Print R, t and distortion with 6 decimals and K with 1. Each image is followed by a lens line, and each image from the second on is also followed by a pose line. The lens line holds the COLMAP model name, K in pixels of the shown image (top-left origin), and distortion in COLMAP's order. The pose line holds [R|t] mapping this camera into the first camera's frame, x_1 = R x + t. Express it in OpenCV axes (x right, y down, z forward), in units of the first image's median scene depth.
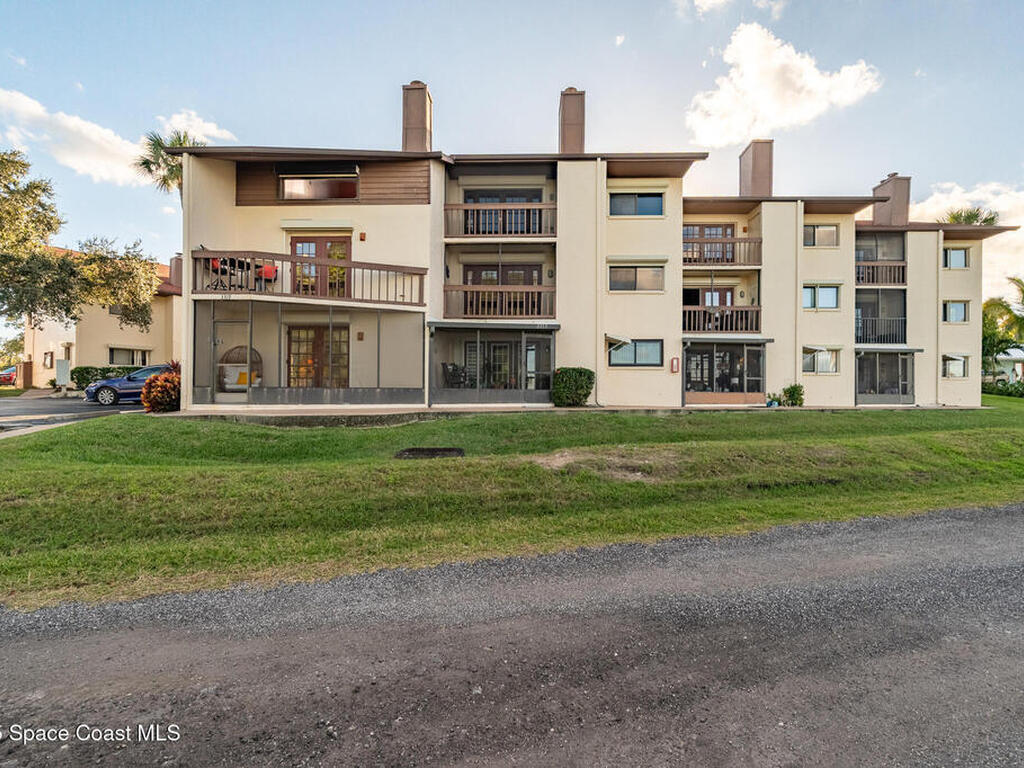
lens RADIAL K [[455.7, 0, 512.0], [0, 455.7, 384.0], [0, 0, 1]] dist [-0.000677, -0.000259]
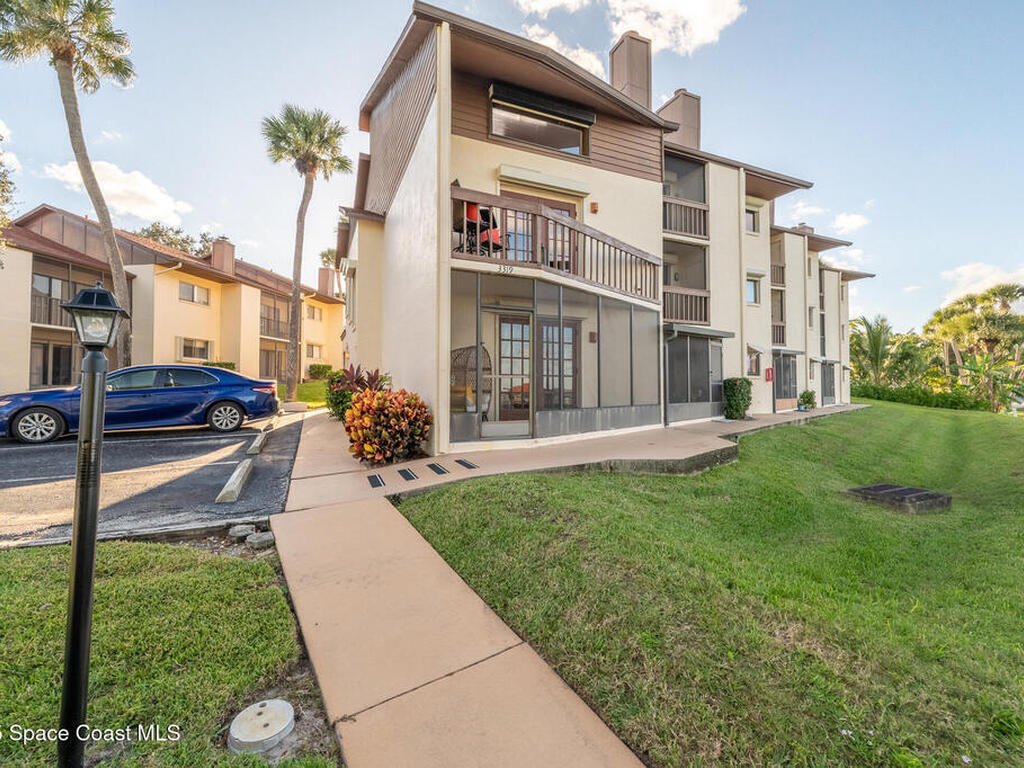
lens RADIAL K [[455.7, 0, 512.0], [0, 455.7, 384.0], [0, 0, 1]] dist [-0.000677, -0.000259]
pose [[0.889725, -0.011047, 0.456362, -0.802973], [0.016321, 0.999838, -0.007616, -0.024404], [-0.456204, 0.014224, 0.889761, 0.386552]]
